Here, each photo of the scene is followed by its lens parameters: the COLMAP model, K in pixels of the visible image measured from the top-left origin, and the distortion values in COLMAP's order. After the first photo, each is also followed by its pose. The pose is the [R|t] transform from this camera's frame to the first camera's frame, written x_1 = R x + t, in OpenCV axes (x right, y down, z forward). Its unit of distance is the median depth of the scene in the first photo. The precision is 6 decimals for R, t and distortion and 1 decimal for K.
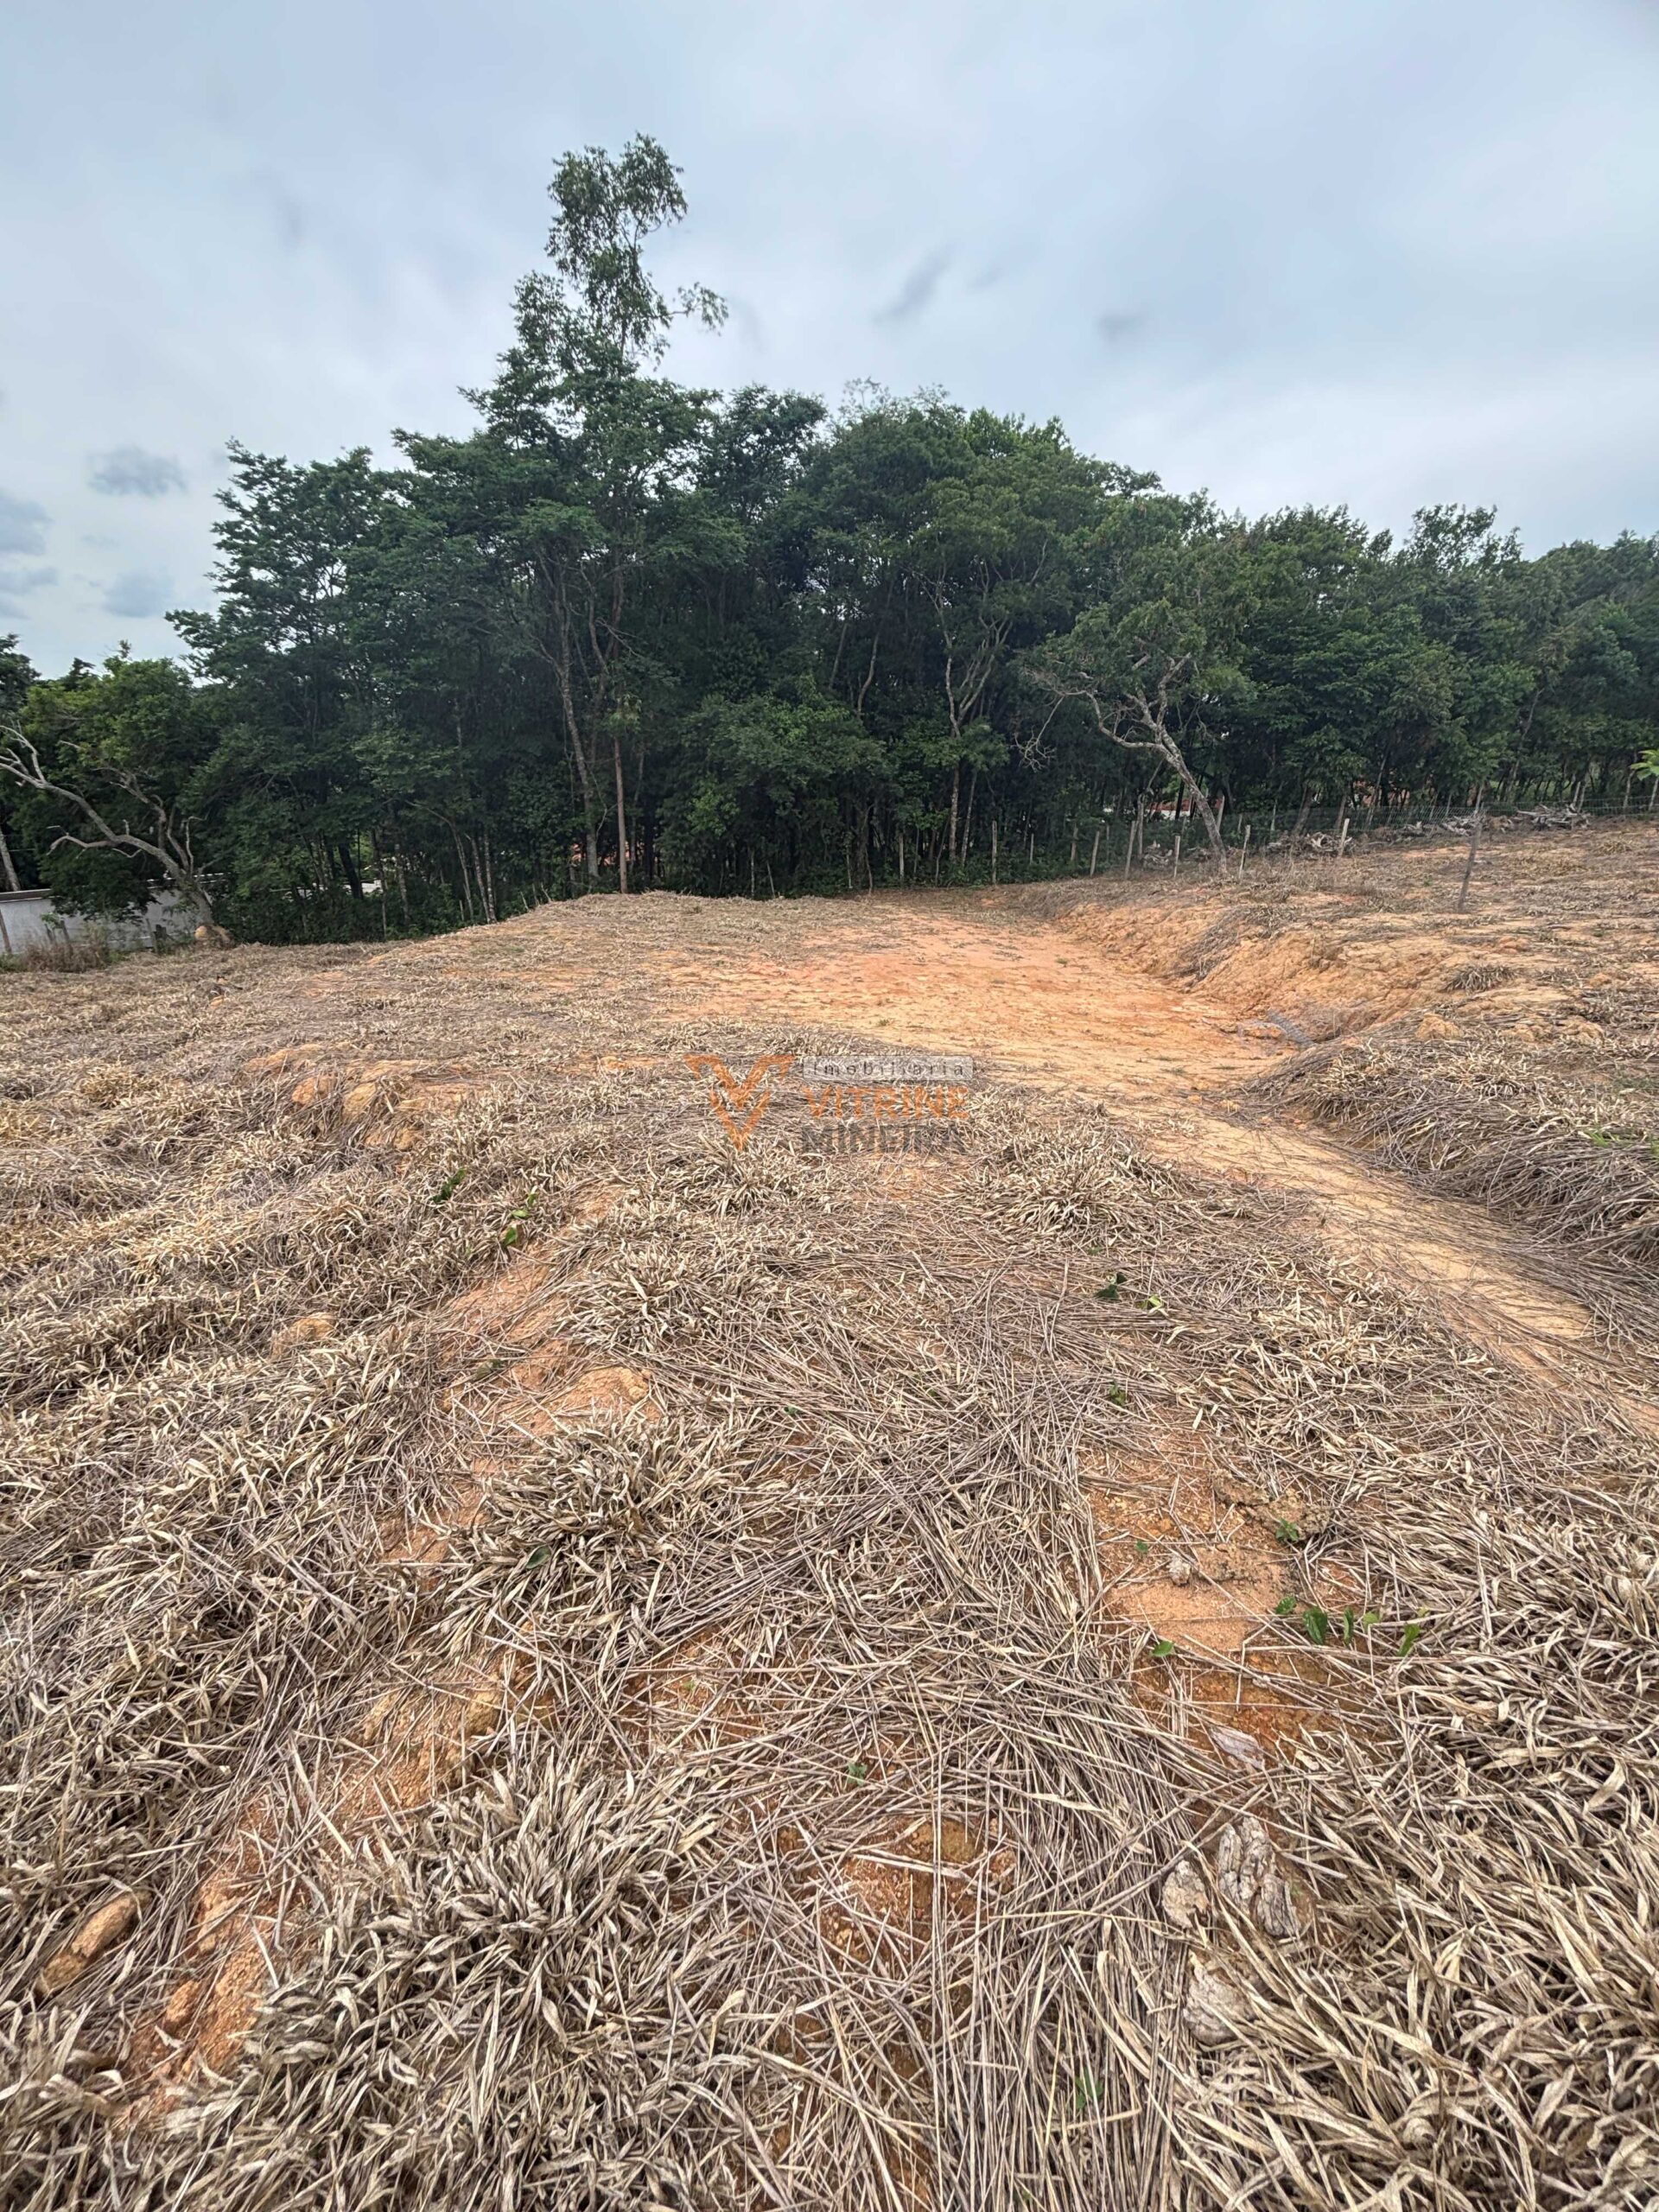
lens RADIAL K [[895.0, 0, 833.8], [0, 895.0, 1096.1], [0, 0, 1]] dist [-0.004556, 0.003087]
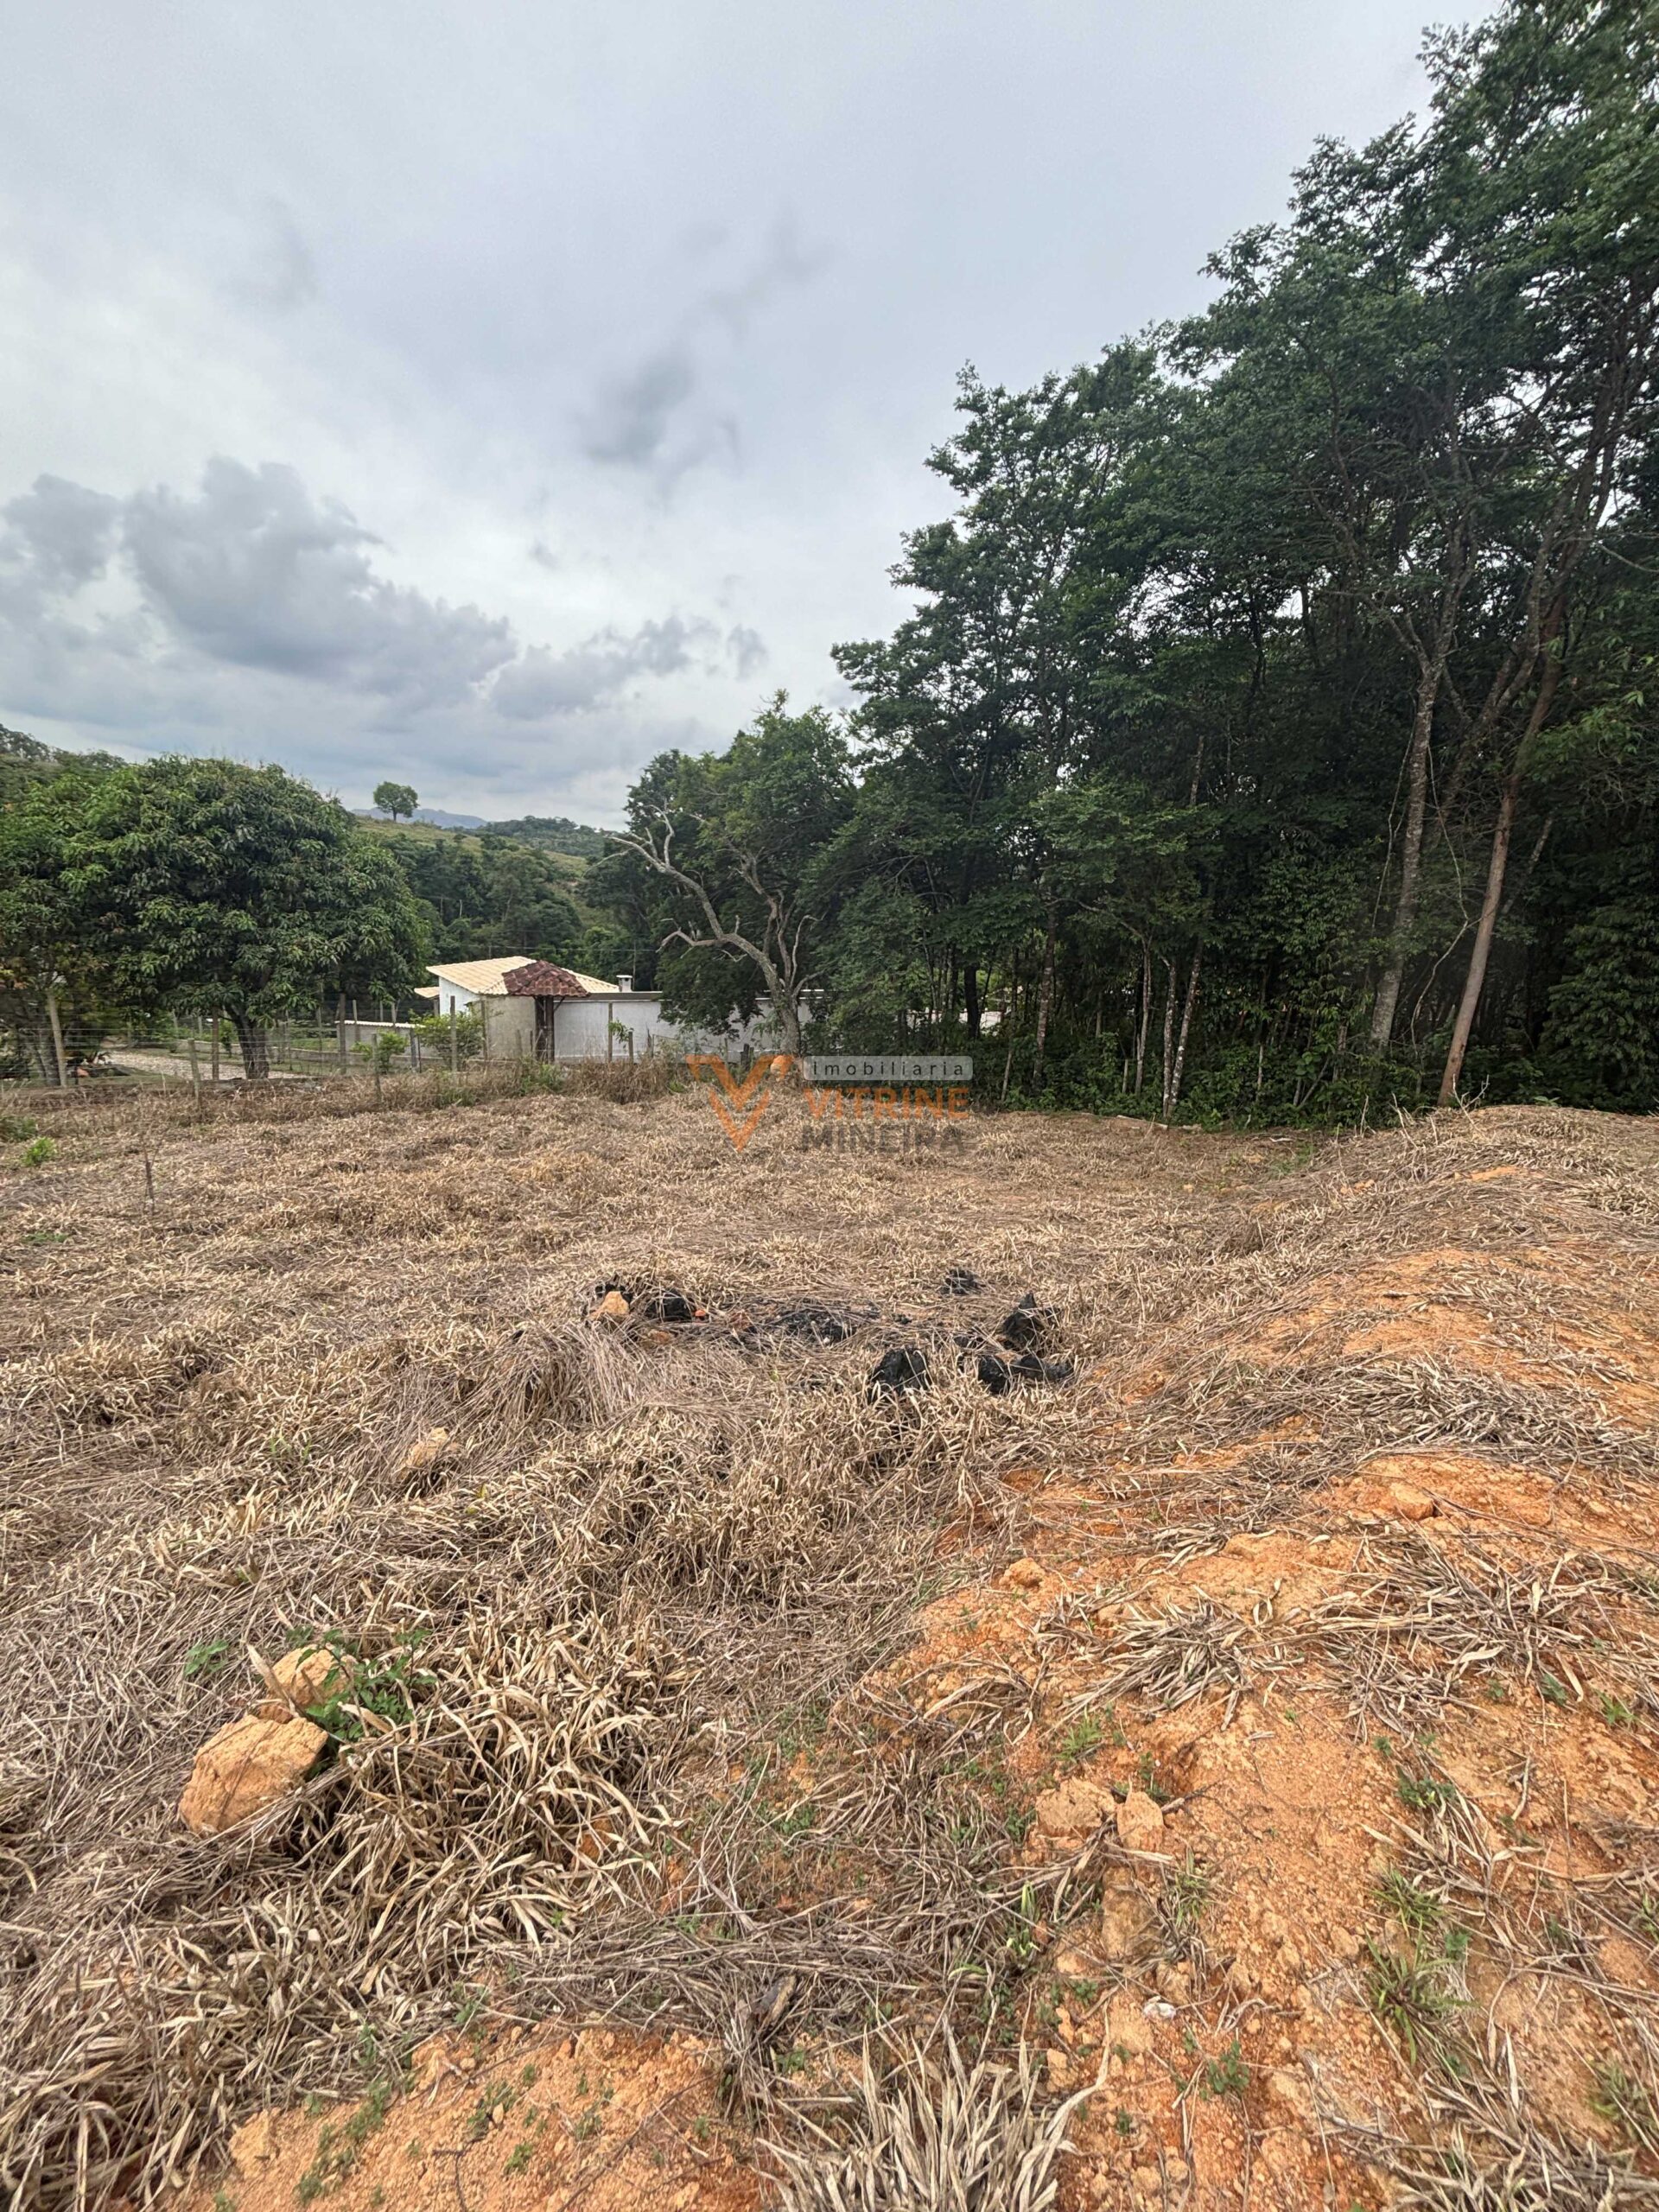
lens RADIAL K [[885.0, 0, 834.7], [0, 885.0, 1107.0], [0, 0, 1]] dist [-0.005512, 0.000474]
pose [[0.813807, 0.151783, -0.560963, -0.589928], [-0.227155, 0.971575, -0.066656, -0.254578], [0.534901, 0.181671, 0.825153, 0.991895]]
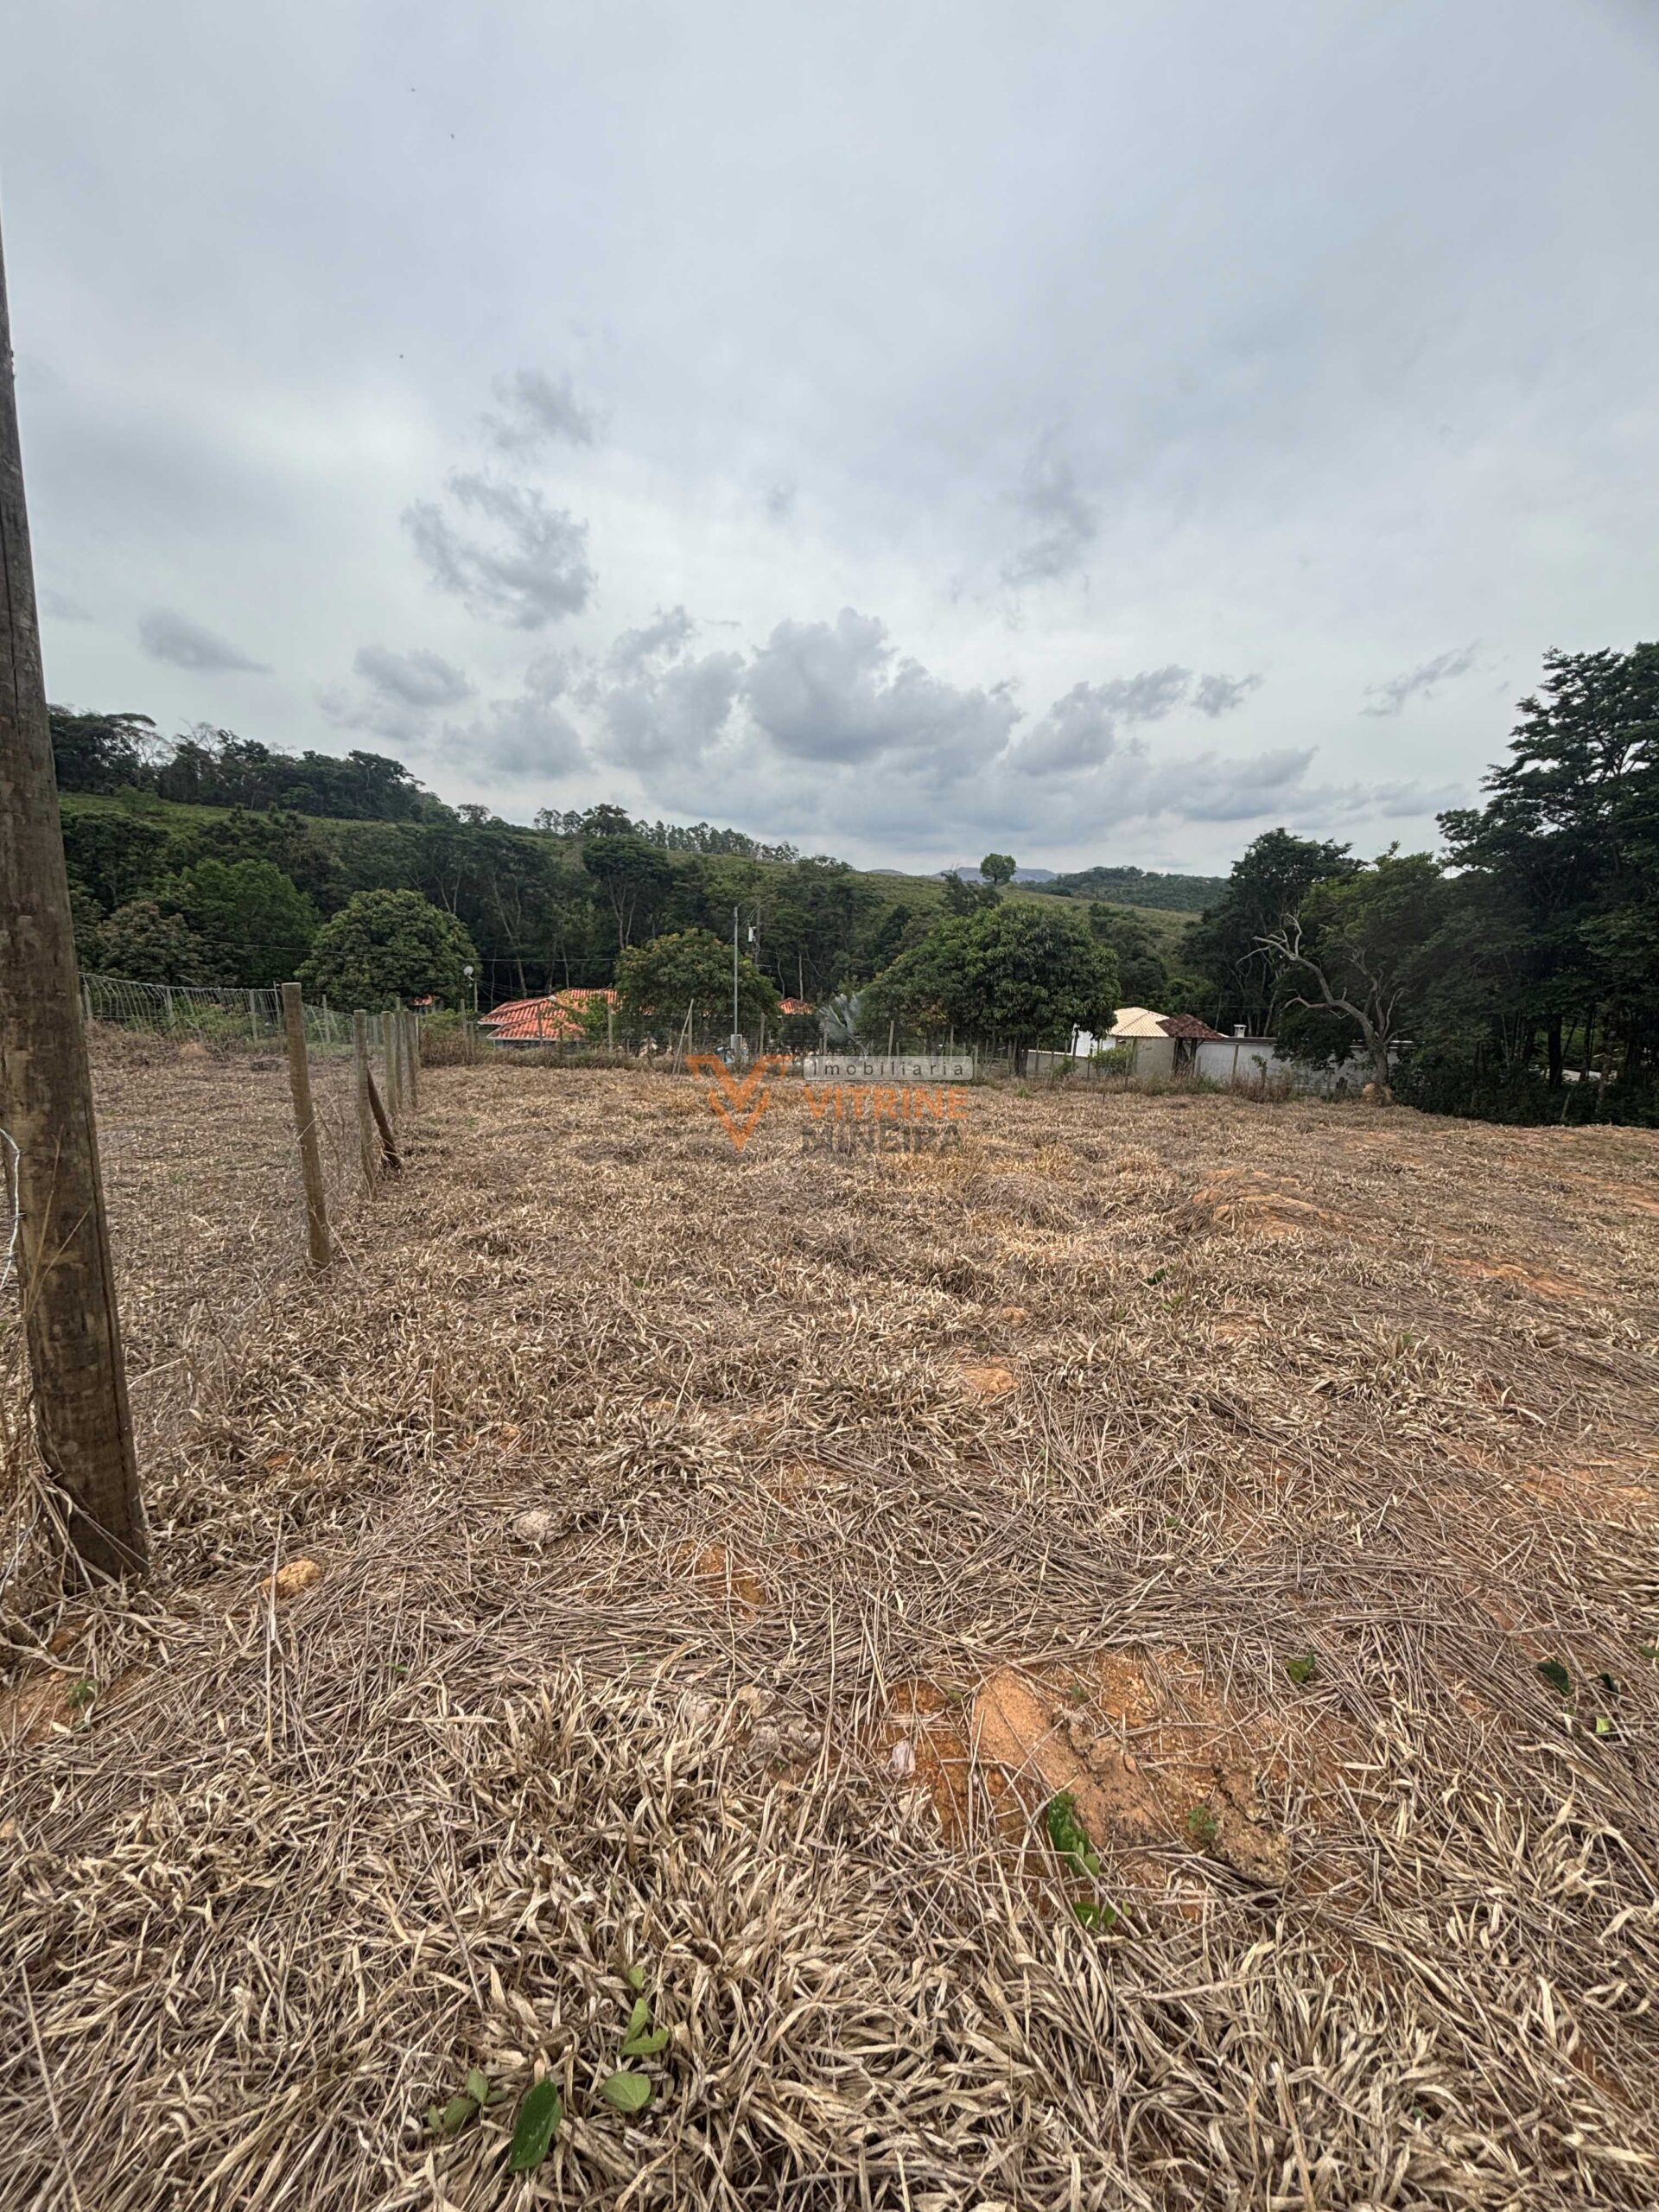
lens RADIAL K [[895.0, 0, 833.8], [0, 895.0, 1096.1], [0, 0, 1]] dist [-0.004556, 0.003087]
pose [[0.347545, 0.164472, -0.923126, 0.170707], [-0.332719, 0.942064, 0.042582, -0.010059], [0.876647, 0.292342, 0.382132, 0.030128]]
